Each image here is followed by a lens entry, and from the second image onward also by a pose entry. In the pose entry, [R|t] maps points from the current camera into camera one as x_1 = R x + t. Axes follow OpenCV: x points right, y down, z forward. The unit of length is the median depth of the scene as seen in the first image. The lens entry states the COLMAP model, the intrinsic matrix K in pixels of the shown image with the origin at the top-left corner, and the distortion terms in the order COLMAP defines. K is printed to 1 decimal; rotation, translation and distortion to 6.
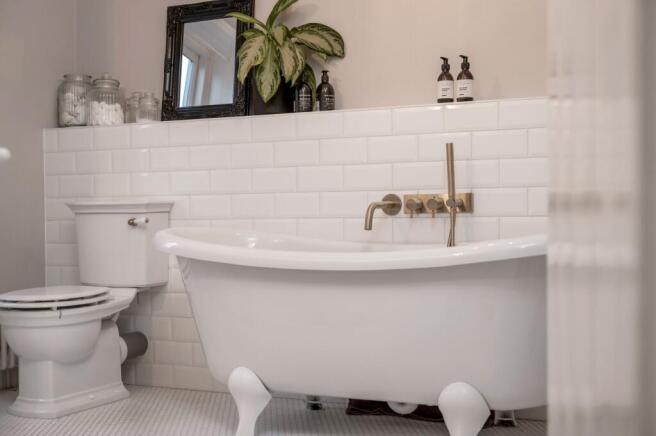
lens RADIAL K [[859.8, 0, 327.9], [0, 859.8, 219.6], [0, 0, 1]] dist [-0.009867, 0.000000]
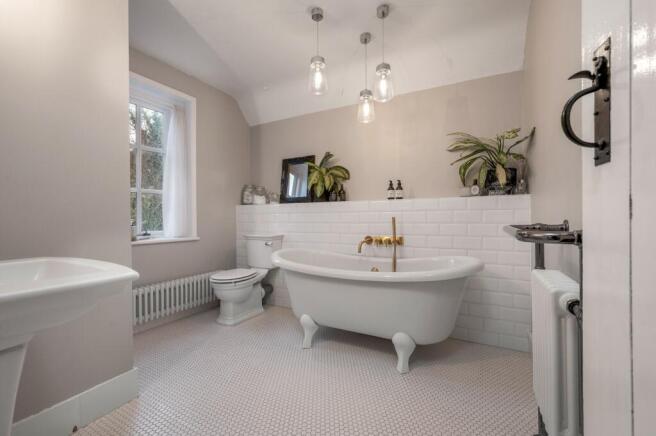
lens RADIAL K [[288.1, 0, 327.2], [0, 288.1, 215.9], [0, 0, 1]] dist [-0.000613, -0.000008]
pose [[0.998243, 0.001572, -0.059231, 0.003396], [-0.003426, 0.999507, -0.031210, -0.054042], [0.059152, 0.031358, 0.997756, 0.150431]]
